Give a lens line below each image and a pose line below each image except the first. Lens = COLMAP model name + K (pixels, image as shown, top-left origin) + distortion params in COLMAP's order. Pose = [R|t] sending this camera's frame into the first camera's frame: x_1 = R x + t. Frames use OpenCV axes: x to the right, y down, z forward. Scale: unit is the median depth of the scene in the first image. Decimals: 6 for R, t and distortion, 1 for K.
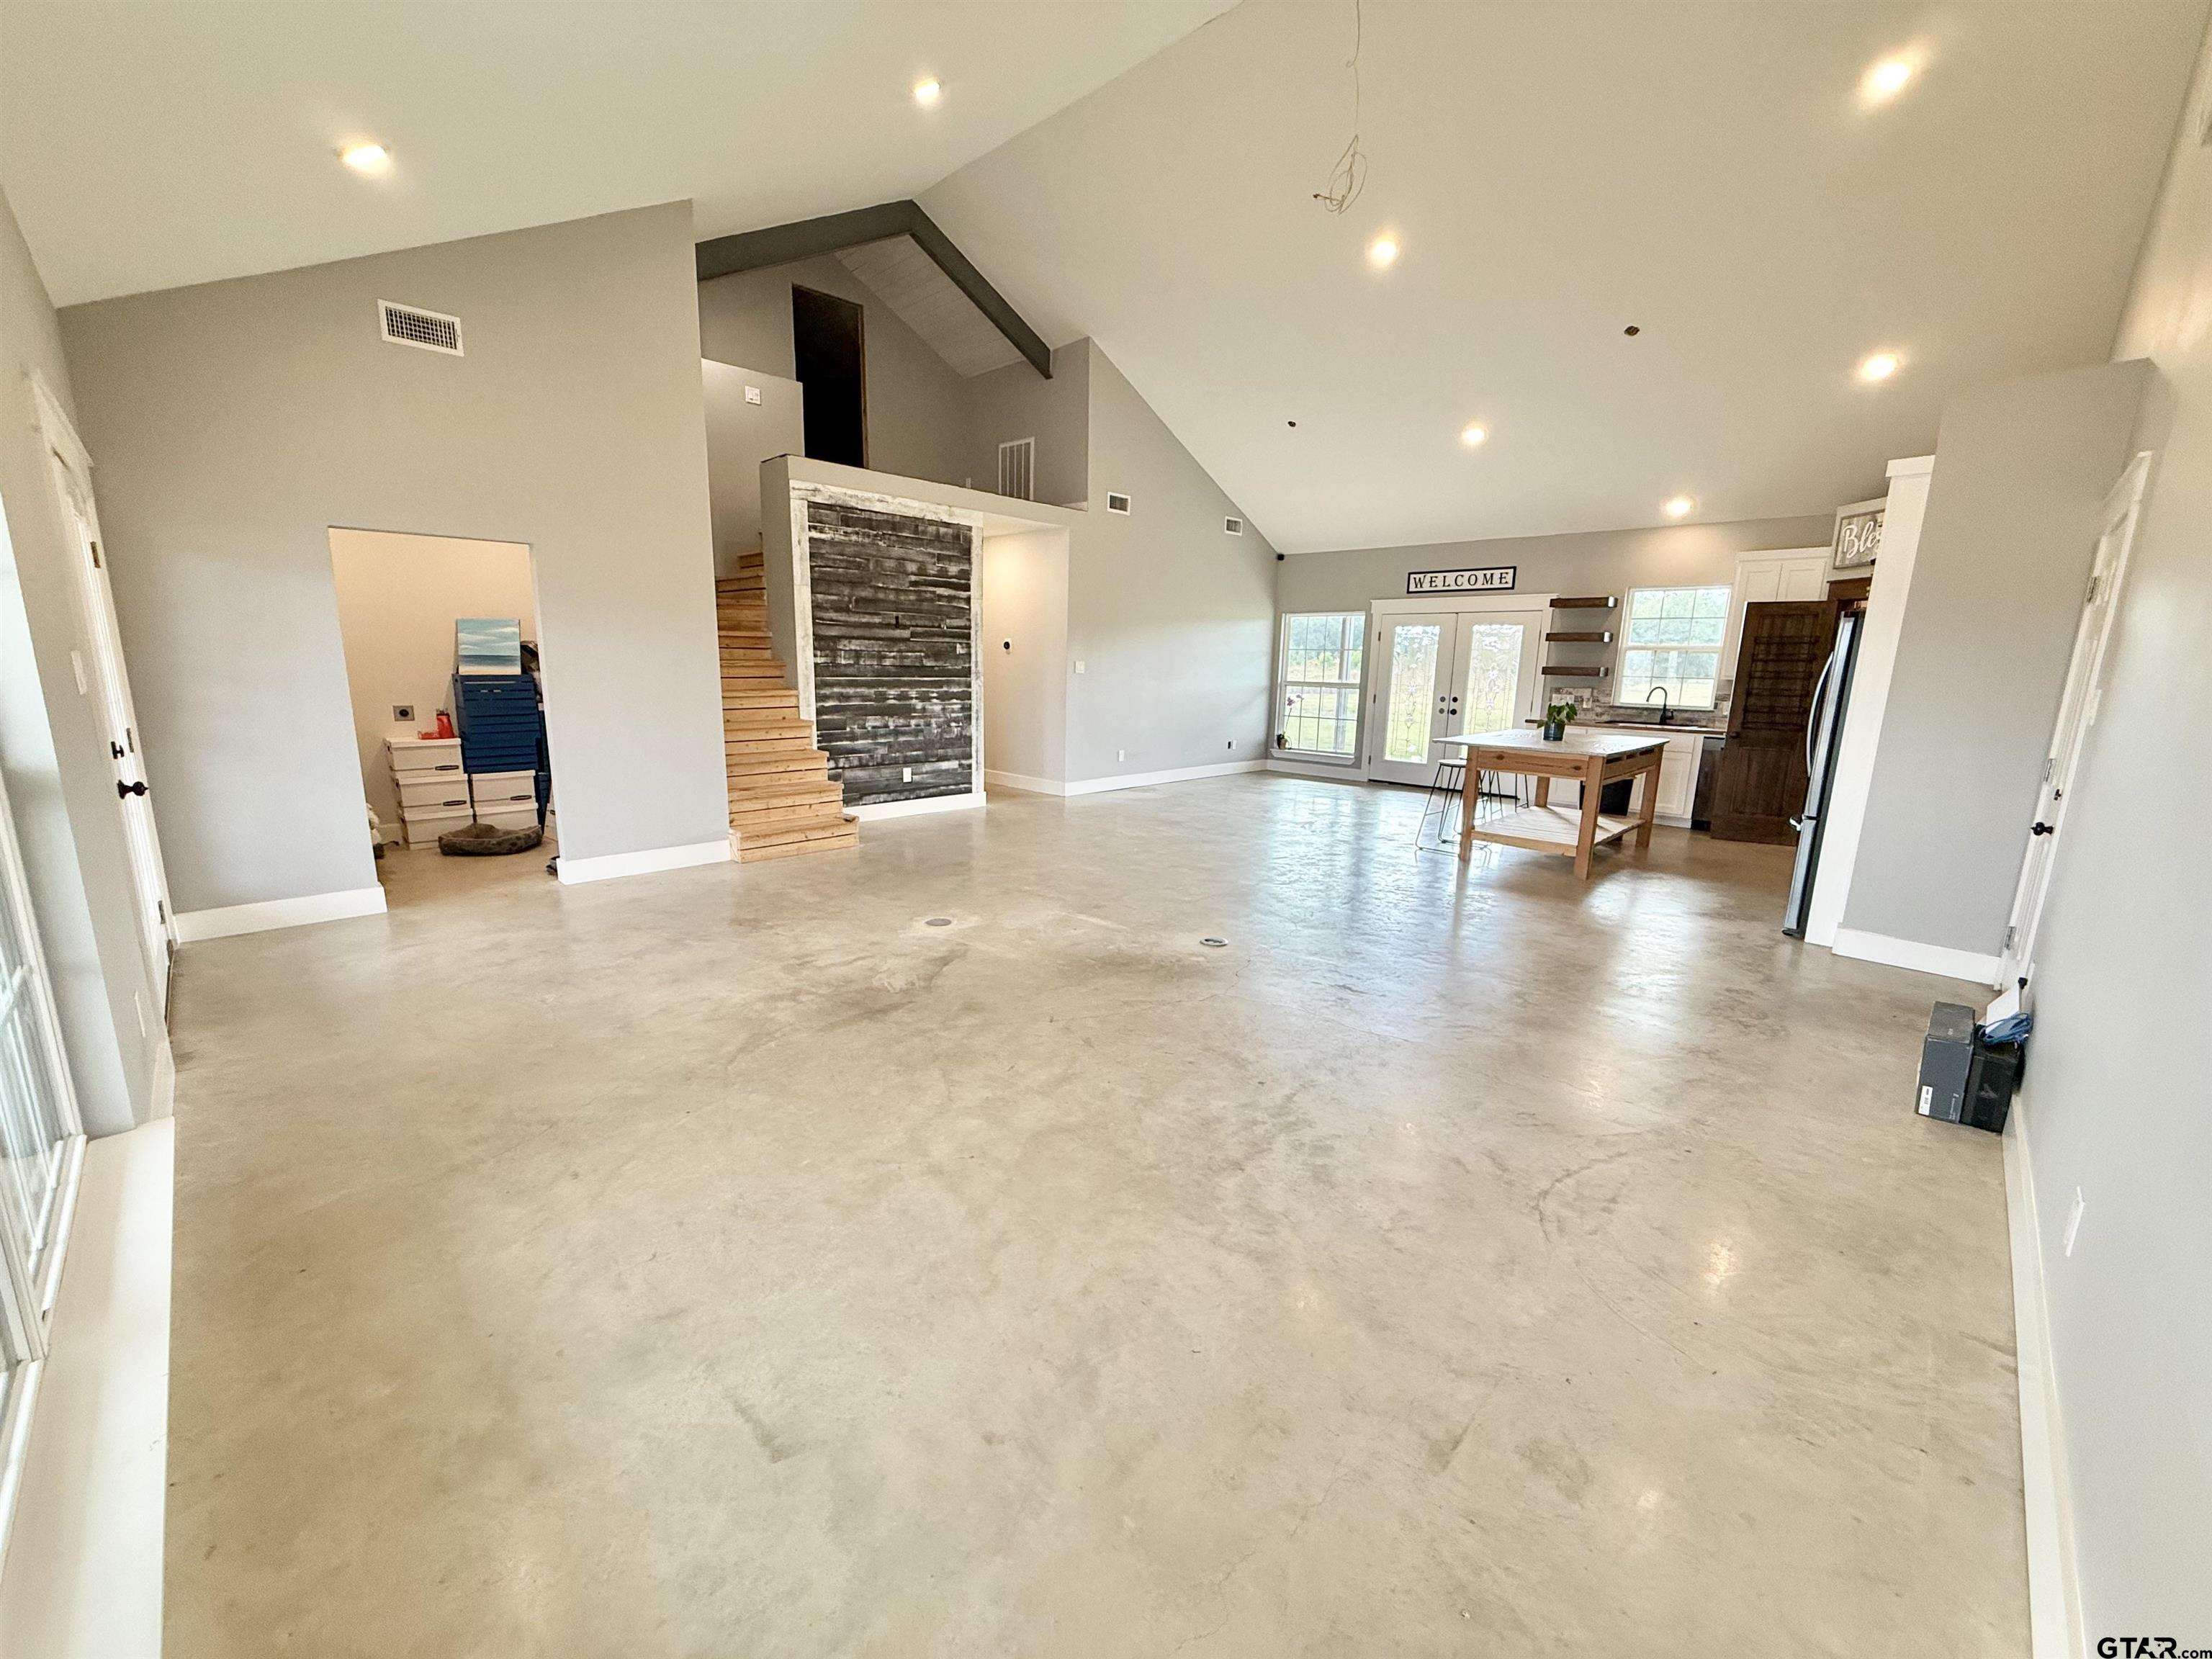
lens RADIAL K [[884.1, 0, 1074.6], [0, 884.1, 829.9], [0, 0, 1]] dist [0.000947, -0.000560]
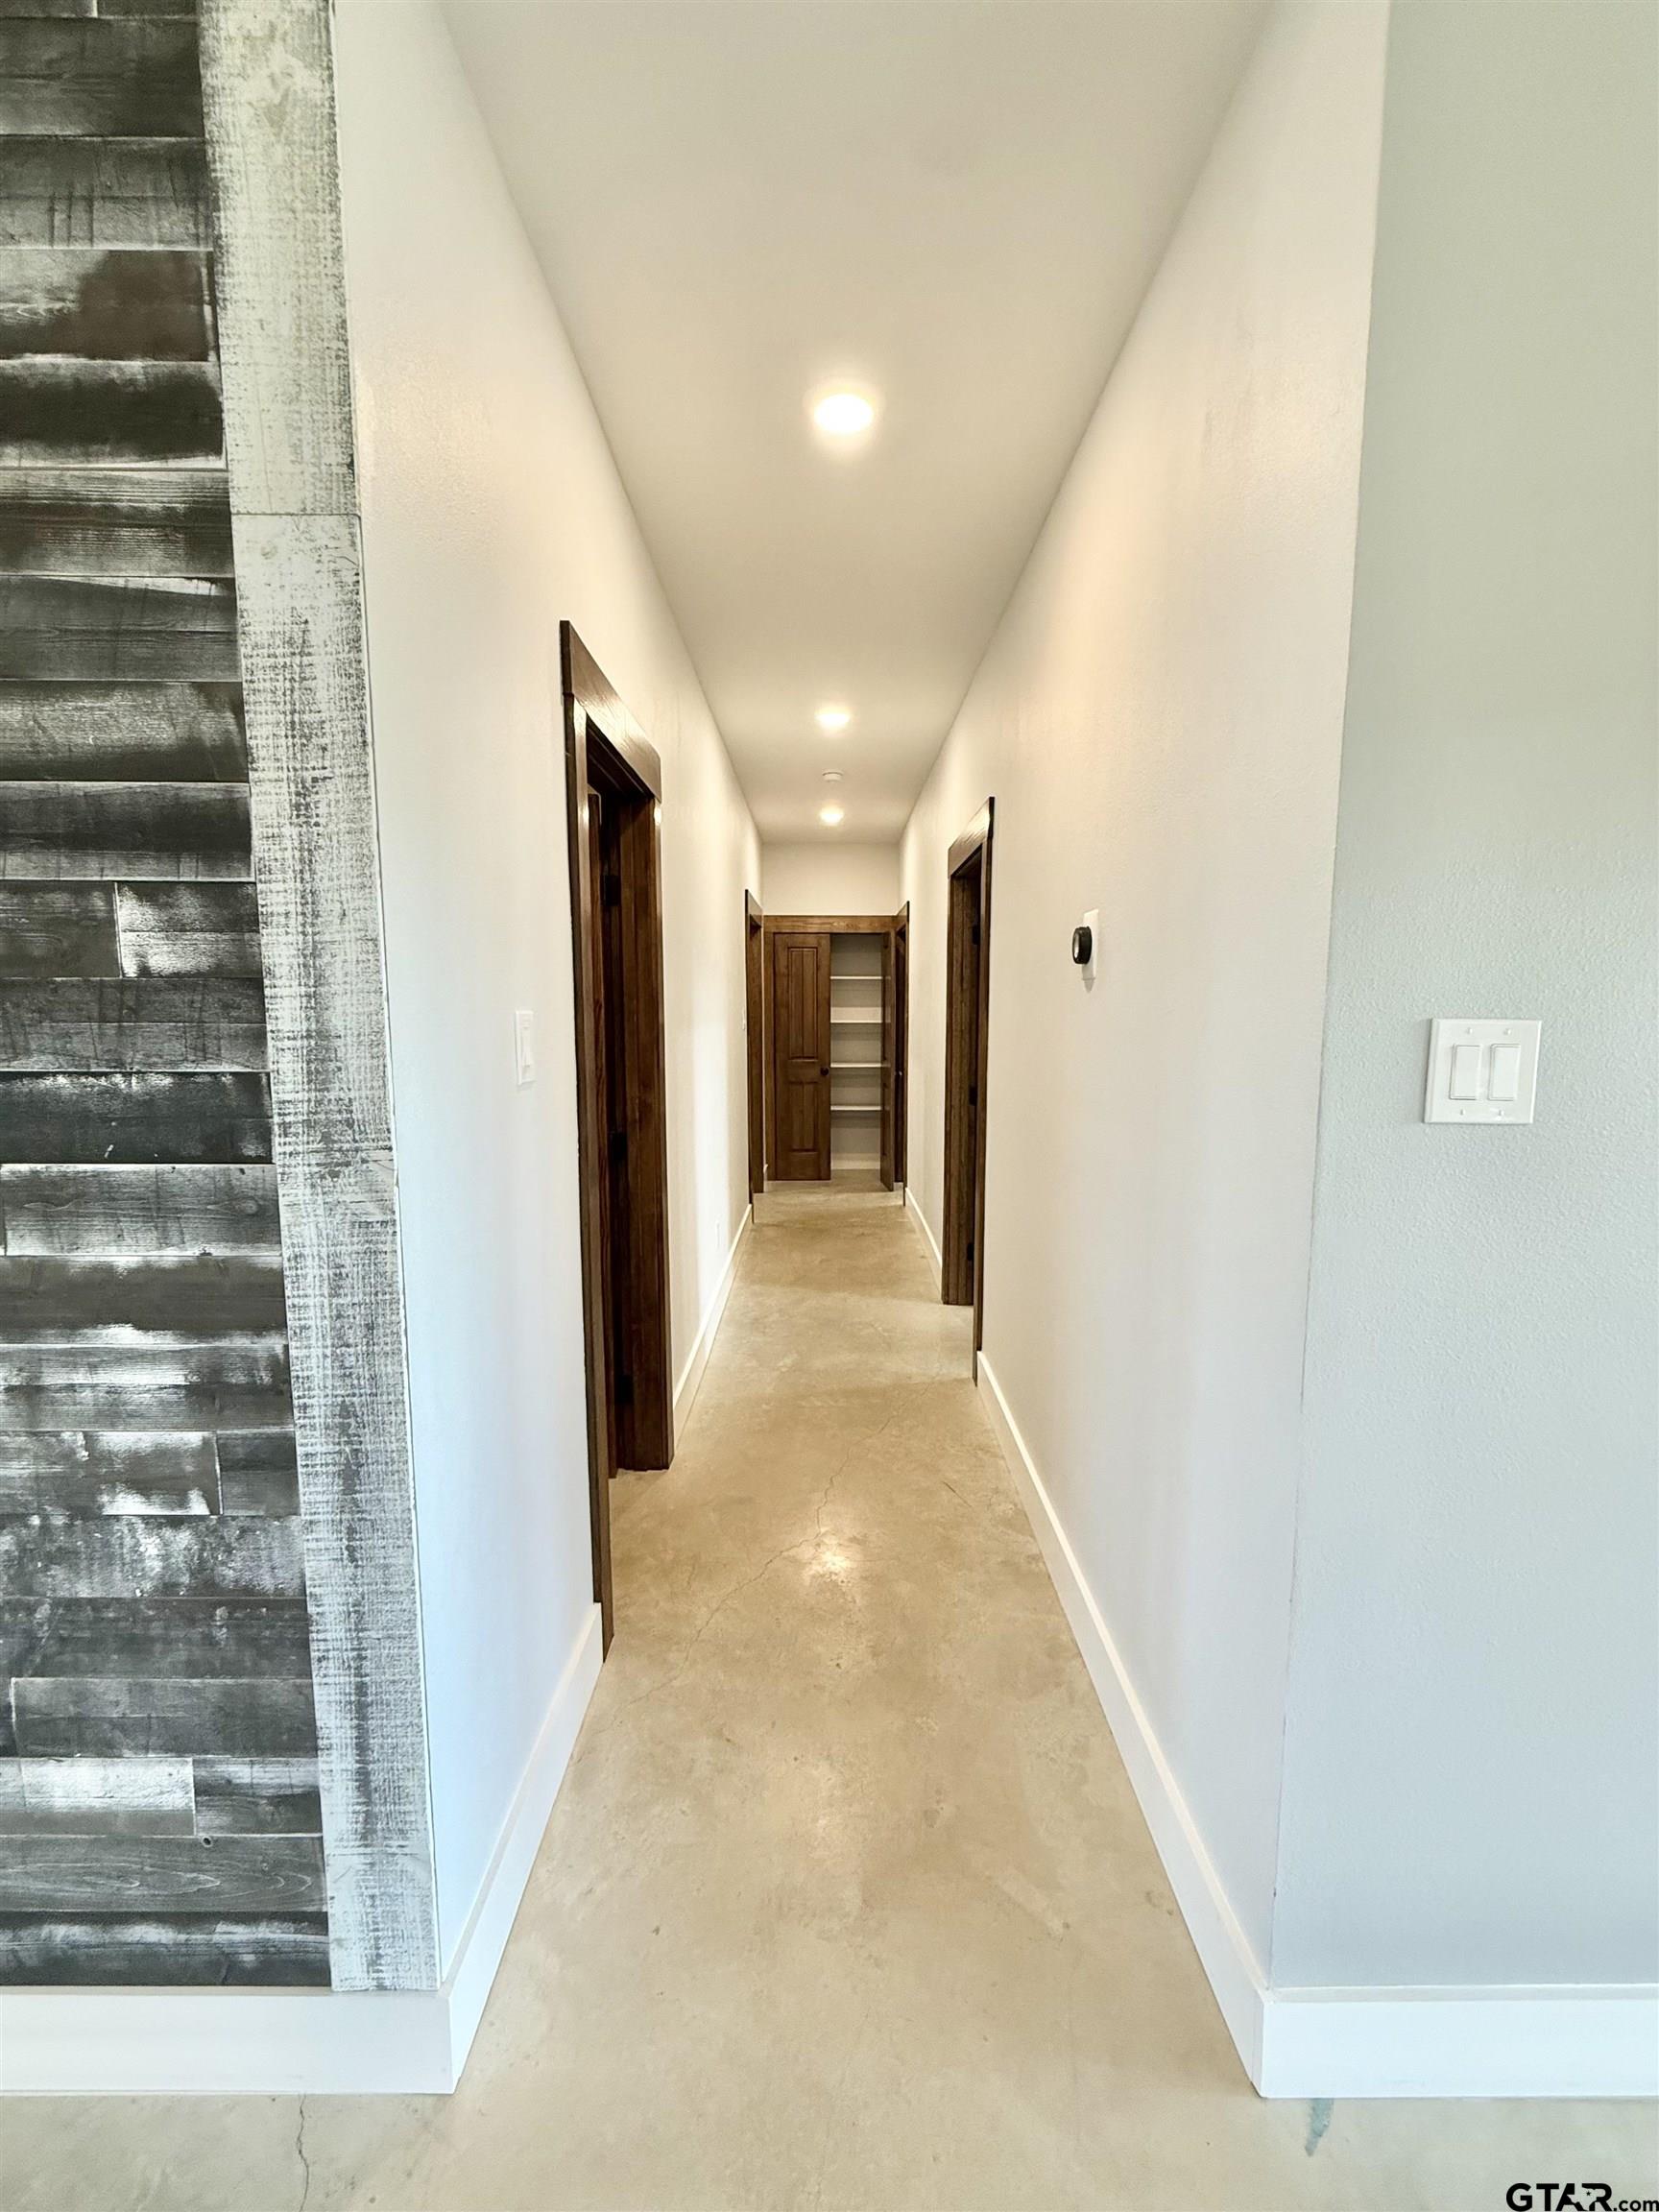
lens RADIAL K [[884.1, 0, 830.8], [0, 884.1, 1109.4], [0, 0, 1]] dist [0.000947, -0.000560]
pose [[0.721394, 0.053586, -0.690448, 0.027010], [-0.117316, 0.992048, -0.045581, -0.184431], [0.682516, 0.113882, 0.721944, 0.969602]]
